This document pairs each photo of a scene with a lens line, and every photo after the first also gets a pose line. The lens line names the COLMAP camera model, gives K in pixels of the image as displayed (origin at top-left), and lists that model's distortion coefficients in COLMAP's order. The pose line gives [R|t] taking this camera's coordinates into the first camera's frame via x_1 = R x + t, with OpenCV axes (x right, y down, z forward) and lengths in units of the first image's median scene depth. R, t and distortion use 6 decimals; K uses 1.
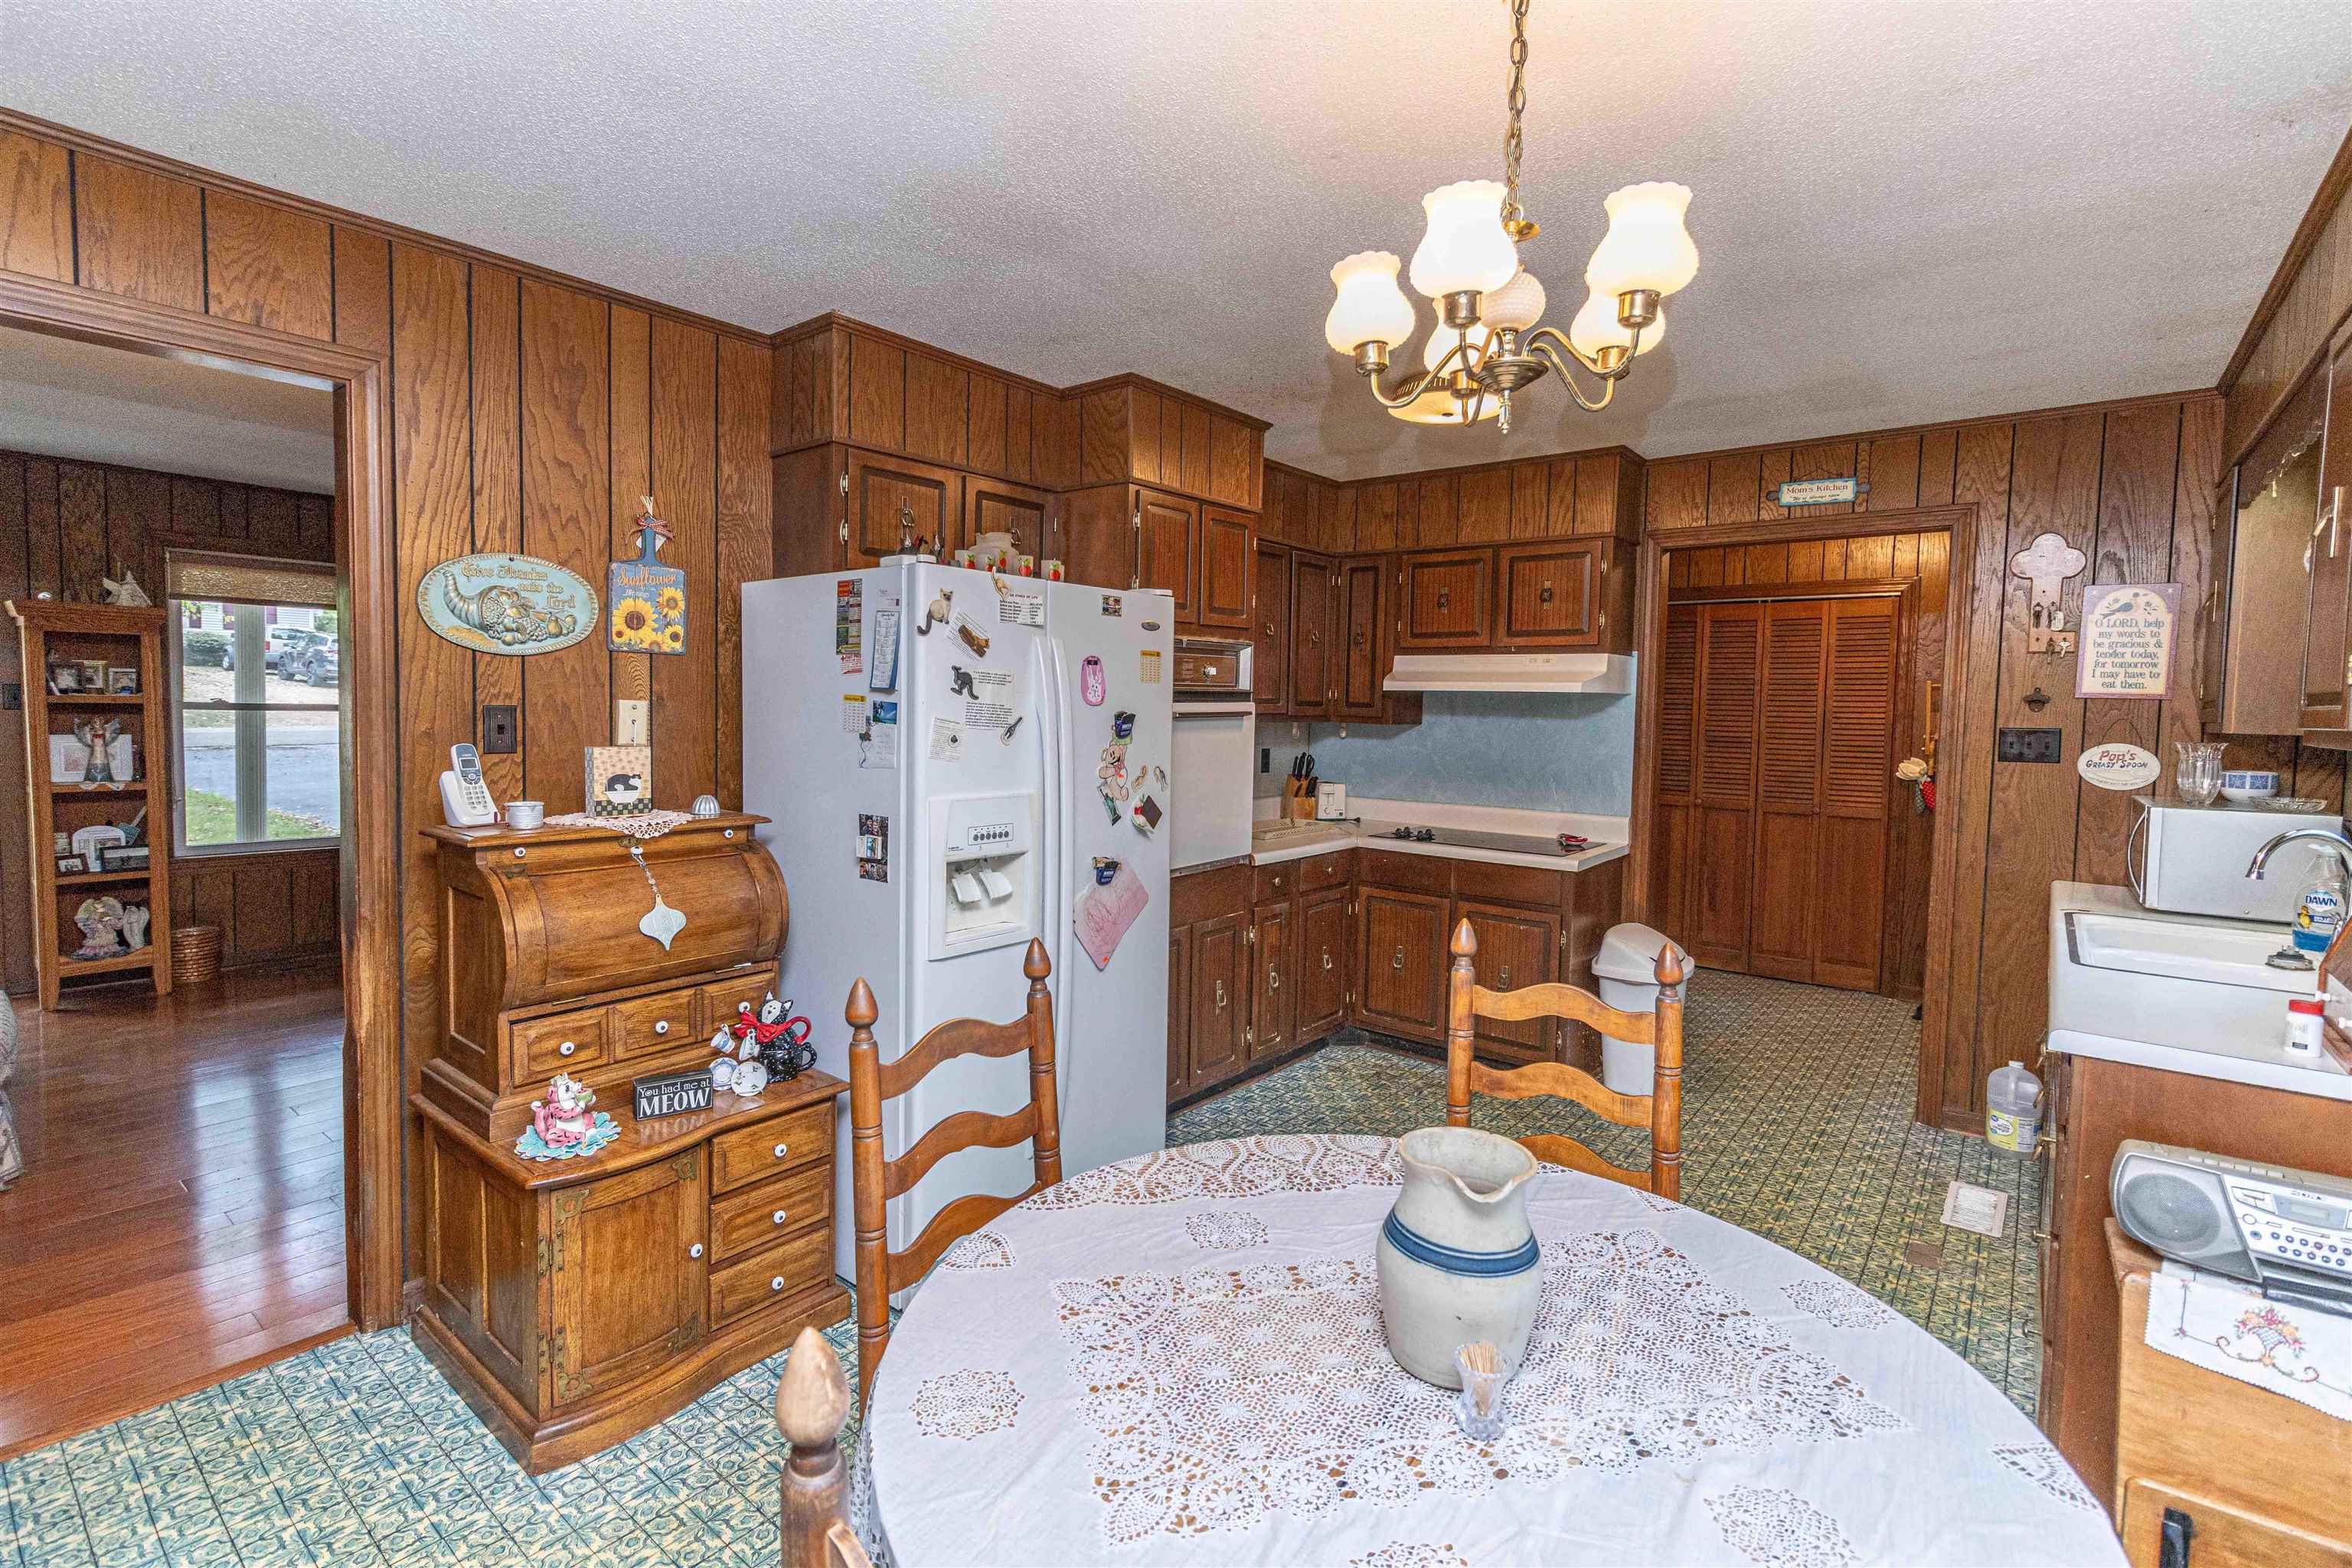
lens RADIAL K [[1085.9, 0, 1171.5], [0, 1085.9, 758.4], [0, 0, 1]] dist [-0.000451, 0.002690]
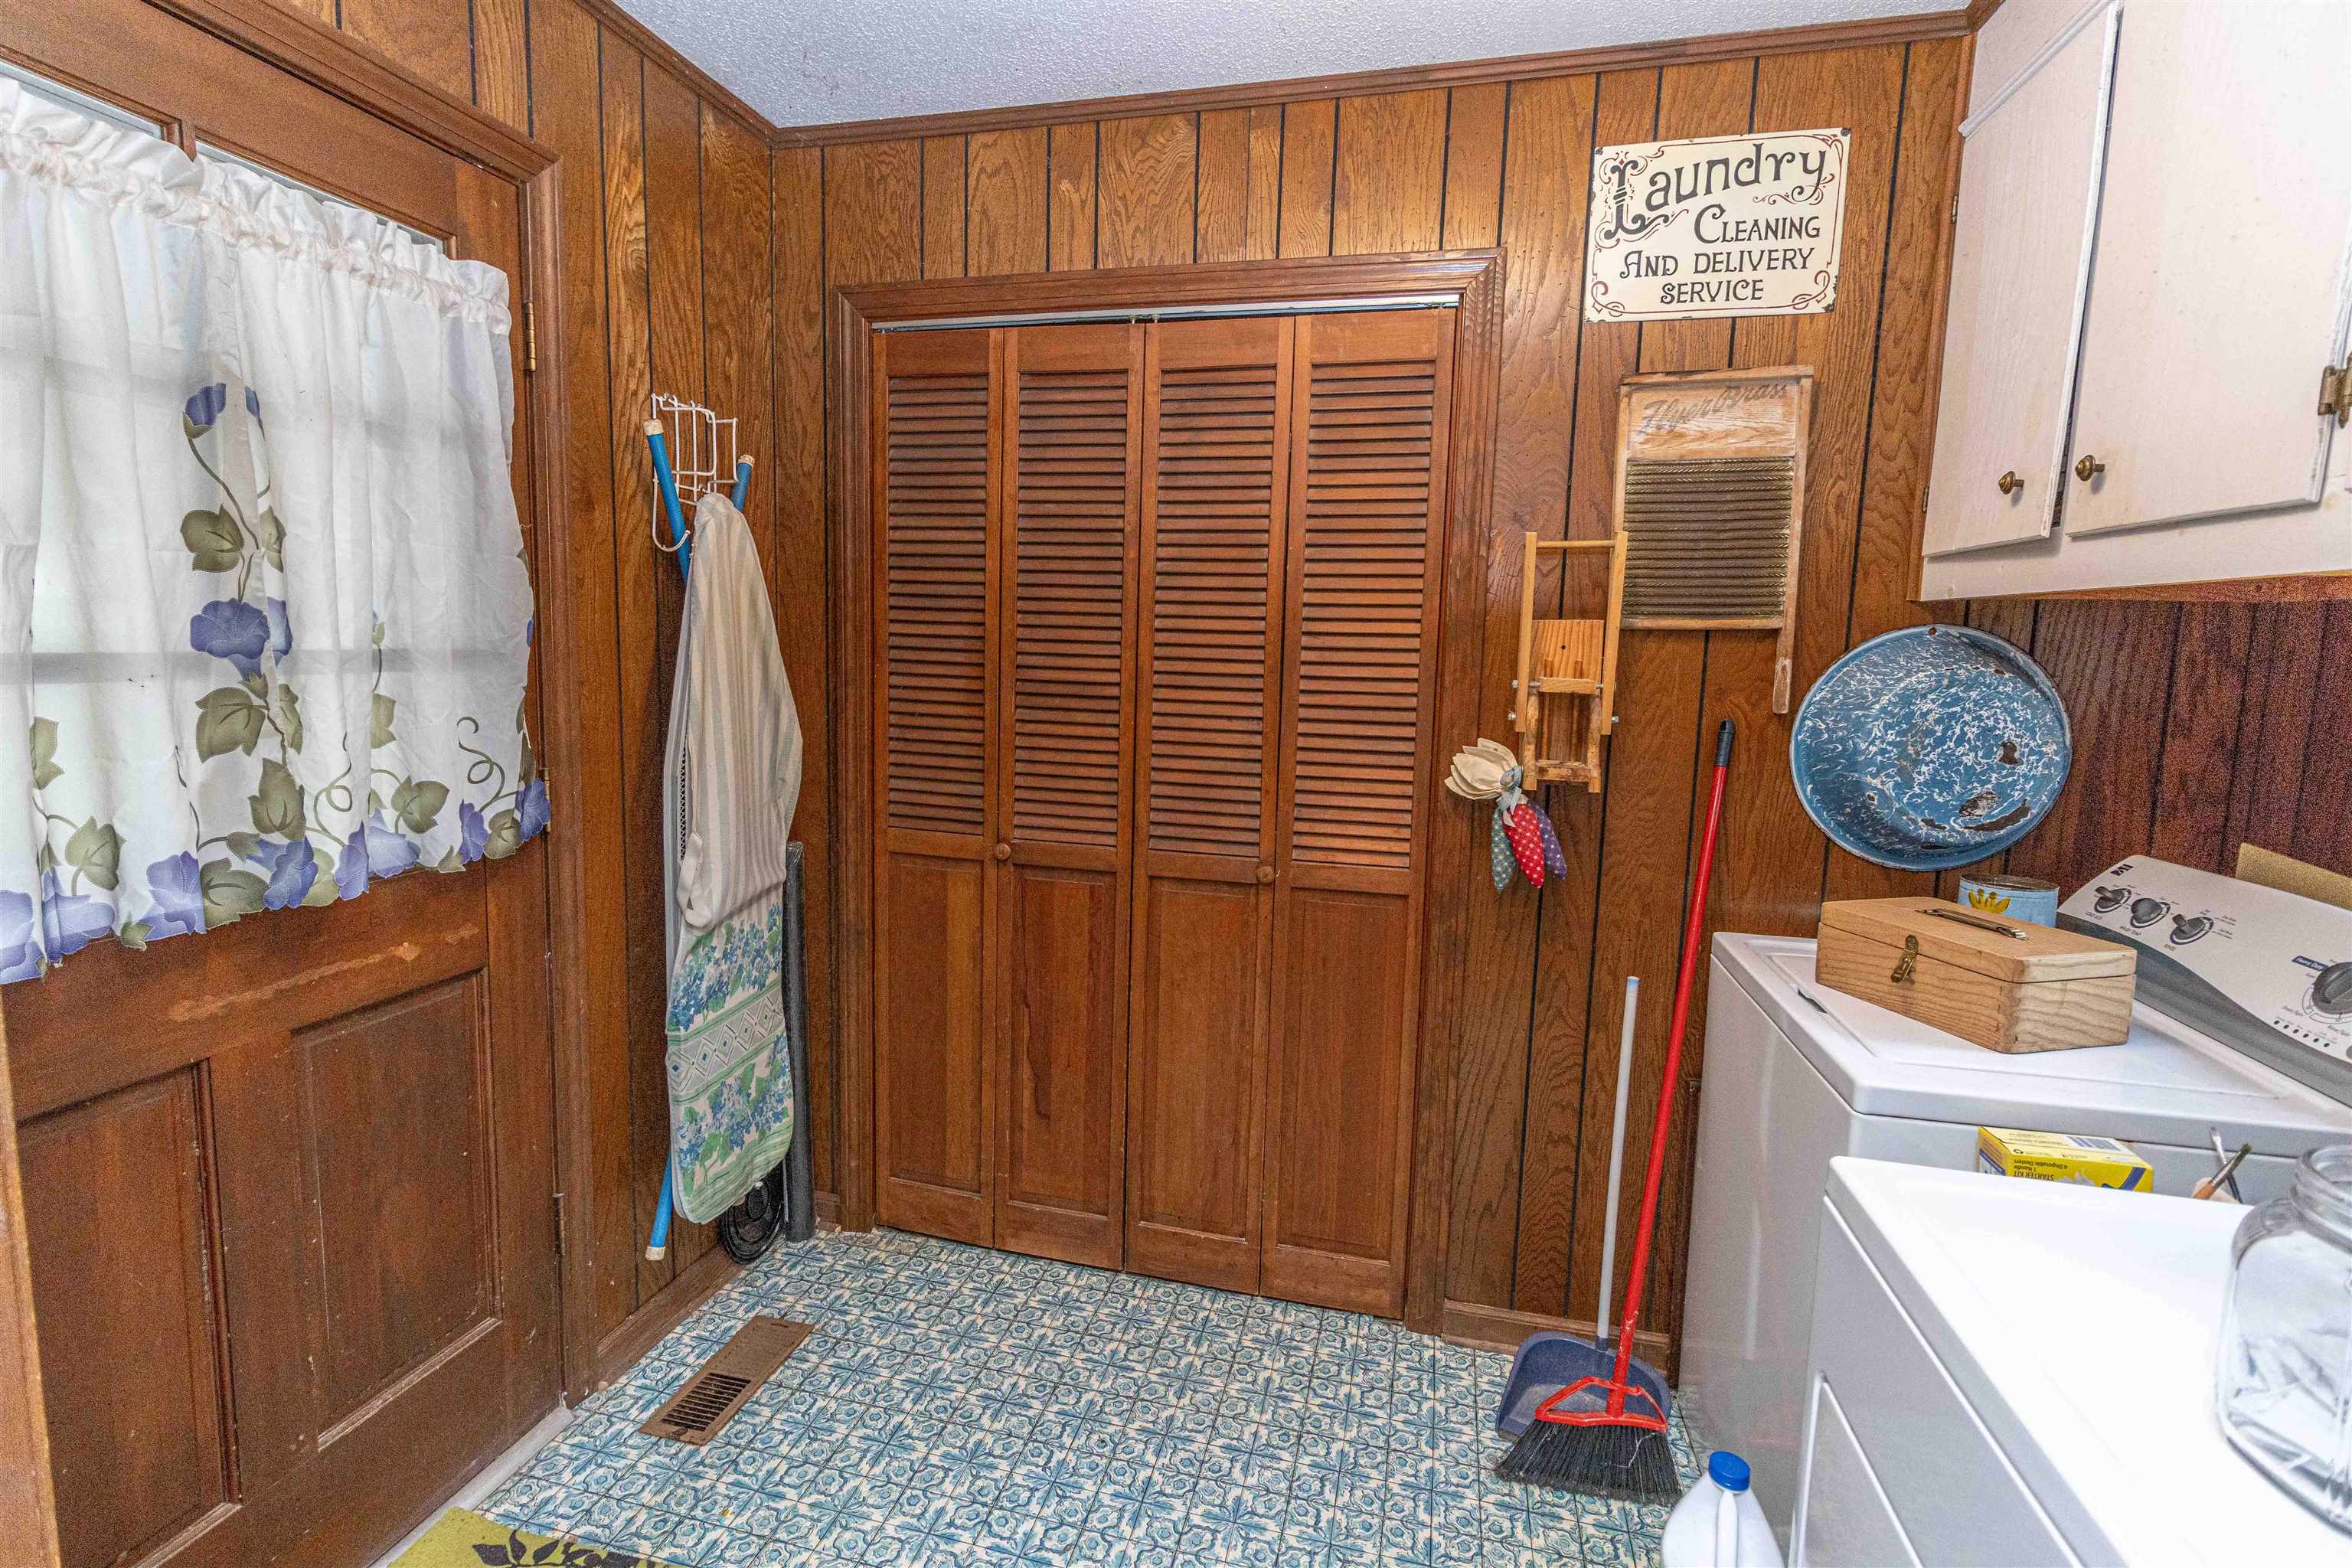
lens RADIAL K [[1085.9, 0, 1163.2], [0, 1085.9, 757.3], [0, 0, 1]] dist [-0.000451, 0.002690]
pose [[0.905691, -0.039747, 0.422070, 0.729572], [0.010709, 0.997422, 0.070948, -0.039313], [-0.423802, -0.059737, 0.903783, 1.221844]]
